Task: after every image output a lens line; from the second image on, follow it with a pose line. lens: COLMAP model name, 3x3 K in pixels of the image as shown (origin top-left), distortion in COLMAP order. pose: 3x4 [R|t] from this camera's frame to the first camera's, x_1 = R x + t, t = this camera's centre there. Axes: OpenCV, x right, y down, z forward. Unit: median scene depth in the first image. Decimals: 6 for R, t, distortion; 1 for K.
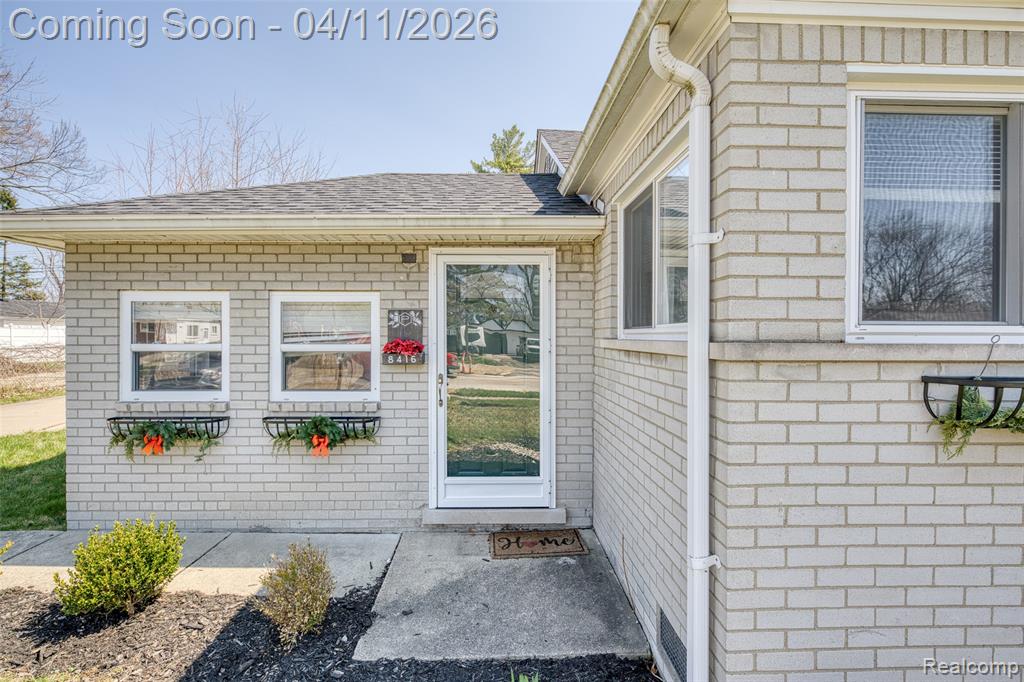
lens RADIAL K [[489.3, 0, 508.9], [0, 489.3, 338.4], [0, 0, 1]] dist [-0.010586, 0.002404]
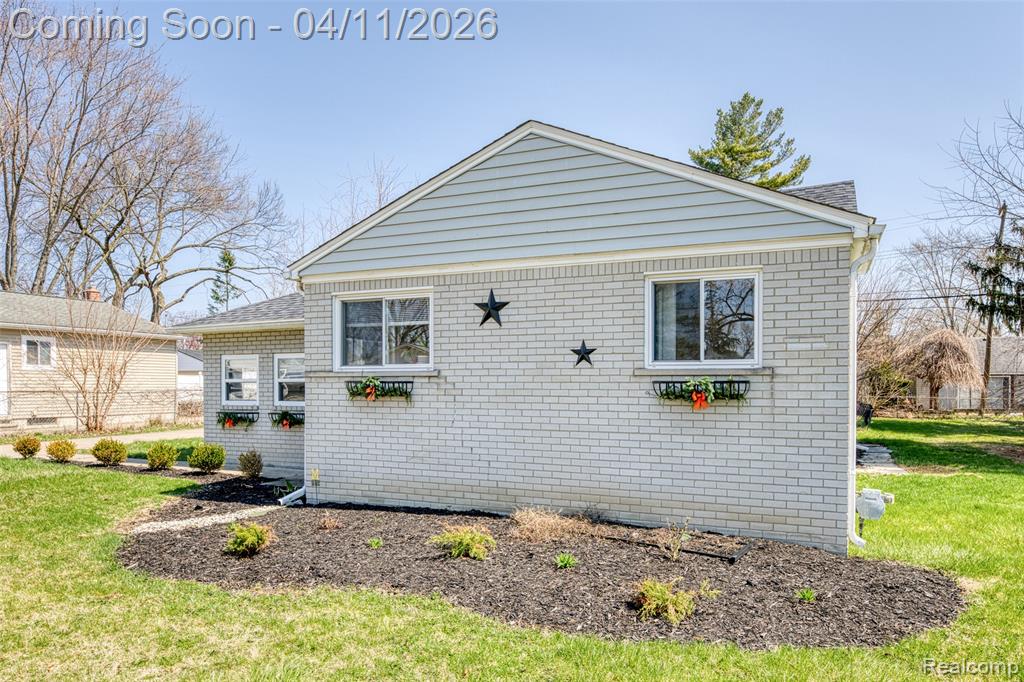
lens RADIAL K [[690.9, 0, 500.5], [0, 690.9, 395.3], [0, 0, 1]] dist [-0.005354, -0.001943]
pose [[0.903183, 0.001842, -0.429252, 1.696018], [0.002414, 0.999953, 0.009370, 0.058492], [0.429249, -0.009500, 0.903136, -1.291662]]
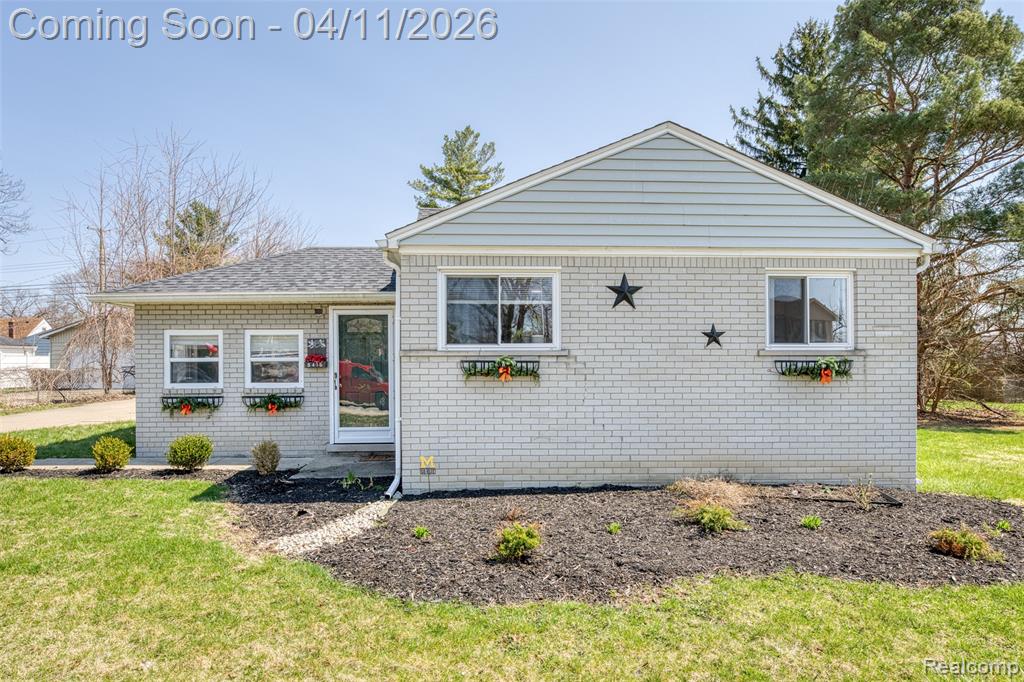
lens RADIAL K [[594.6, 0, 487.8], [0, 594.6, 364.3], [0, 0, 1]] dist [-0.007531, -0.002514]
pose [[0.999895, -0.007551, 0.012341, 0.420447], [0.007557, 0.999971, -0.000418, 0.045631], [-0.012338, 0.000511, 0.999924, -1.305237]]
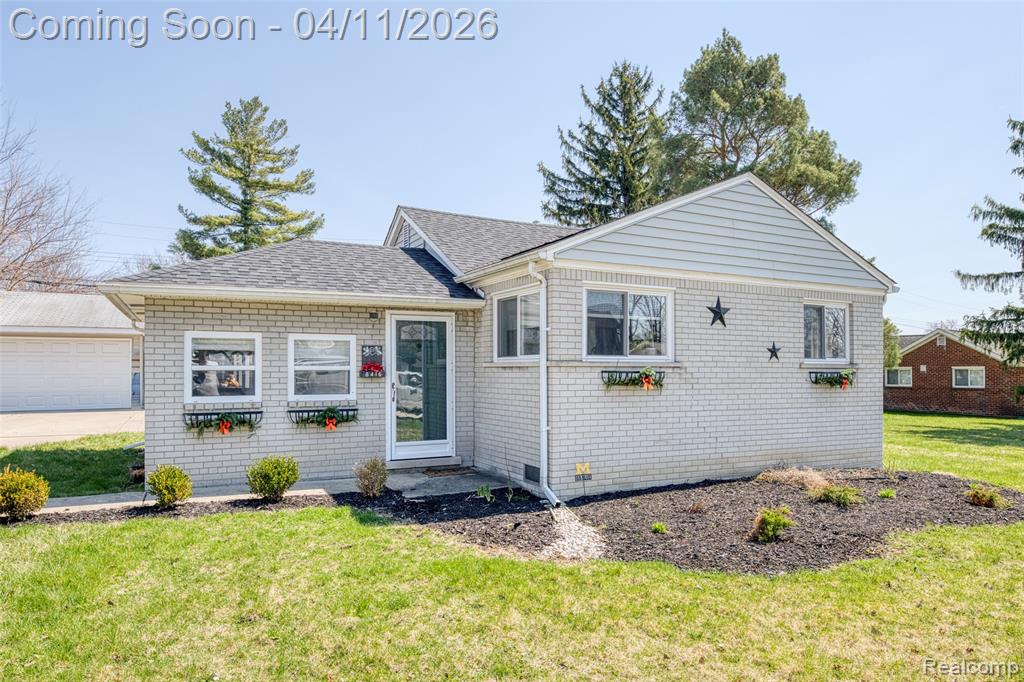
lens RADIAL K [[644.2, 0, 510.8], [0, 644.2, 365.1], [0, 0, 1]] dist [-0.013890, 0.005671]
pose [[0.906206, 0.000568, 0.422837, -0.727383], [0.004067, 0.999941, -0.010060, 0.034164], [-0.422818, 0.010836, 0.906150, -1.250943]]
